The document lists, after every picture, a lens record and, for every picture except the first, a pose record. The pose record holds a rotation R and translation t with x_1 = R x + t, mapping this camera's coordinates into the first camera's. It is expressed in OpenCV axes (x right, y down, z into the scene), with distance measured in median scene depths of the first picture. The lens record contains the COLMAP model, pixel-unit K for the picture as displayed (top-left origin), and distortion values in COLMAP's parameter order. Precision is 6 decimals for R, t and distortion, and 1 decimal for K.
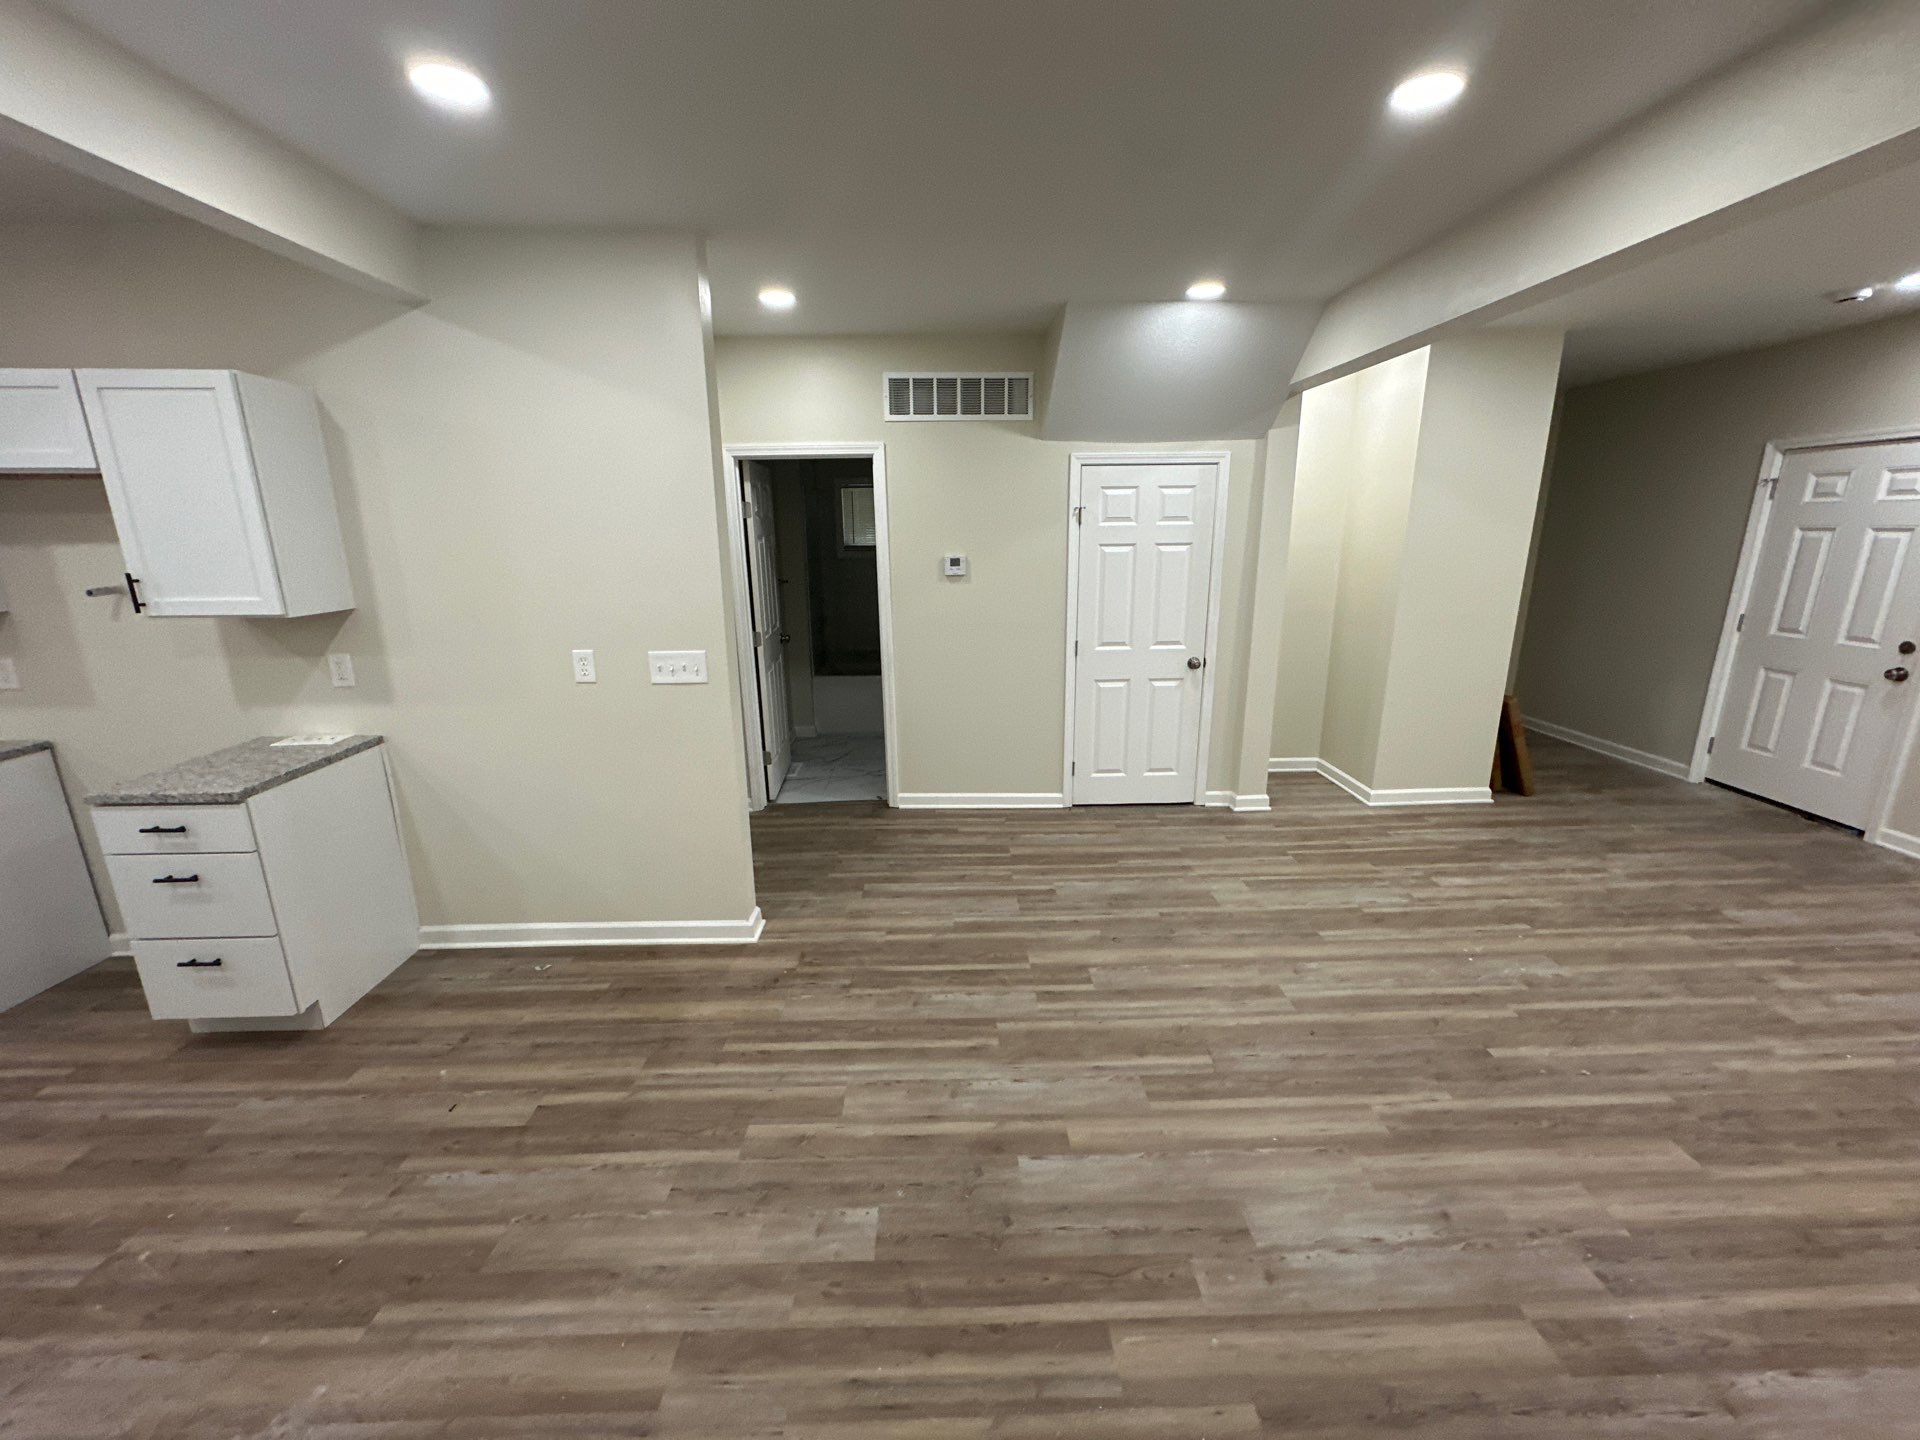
lens RADIAL K [[765.7, 0, 960.9], [0, 765.7, 719.0], [0, 0, 1]] dist [-0.002039, 0.000299]
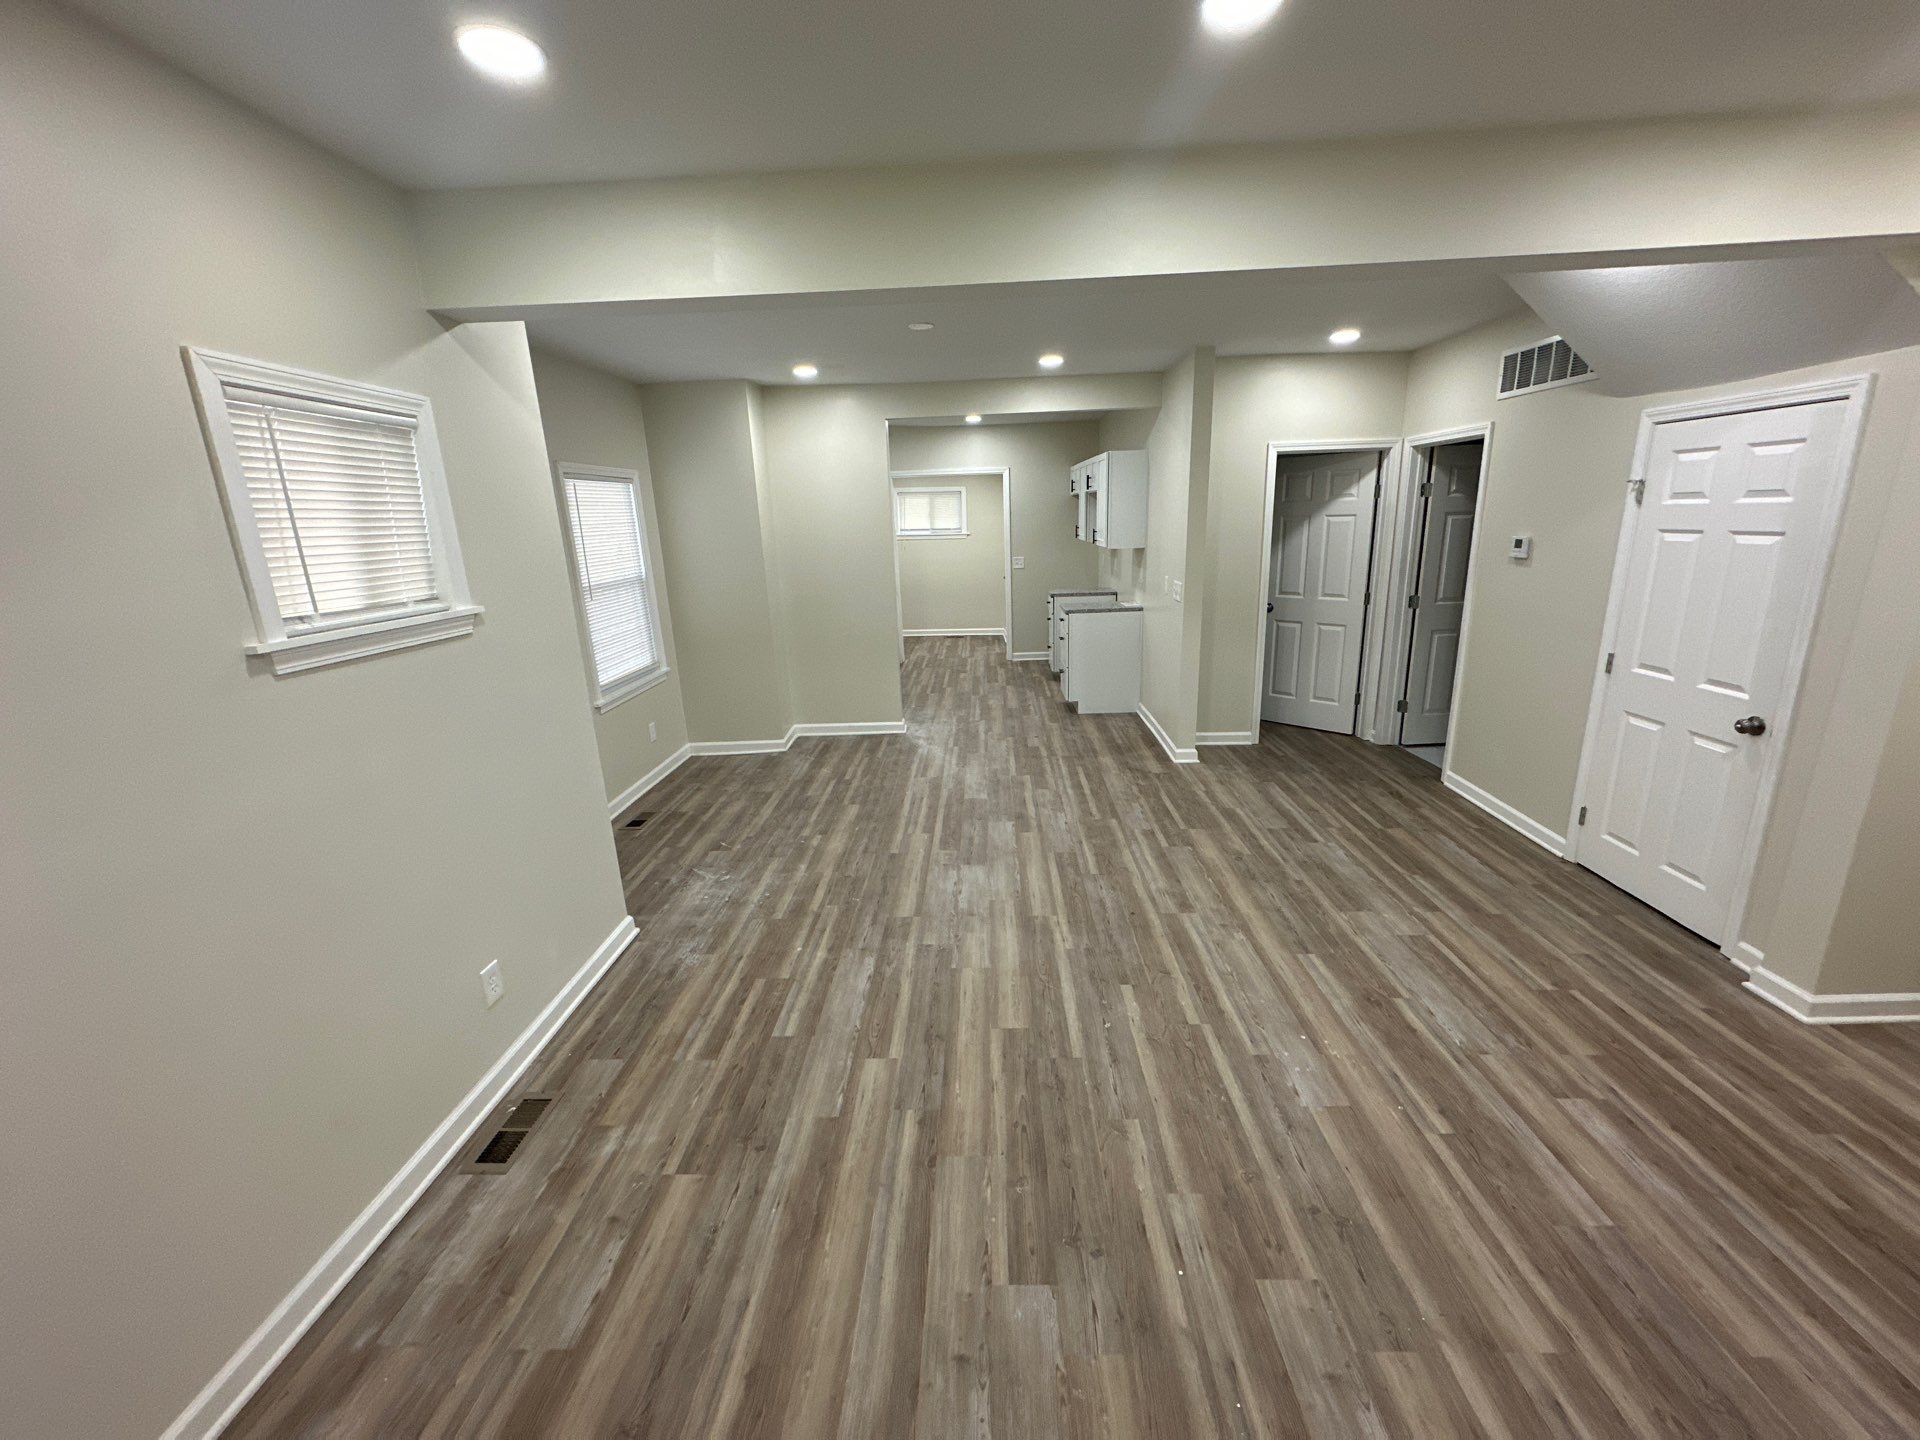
lens RADIAL K [[765.7, 0, 960.9], [0, 765.7, 719.0], [0, 0, 1]] dist [-0.002039, 0.000299]
pose [[-0.061800, 0.270776, -0.960657, 1.316147], [-0.212558, 0.936846, 0.277738, -0.159184], [0.975192, 0.221360, -0.000341, 0.516404]]
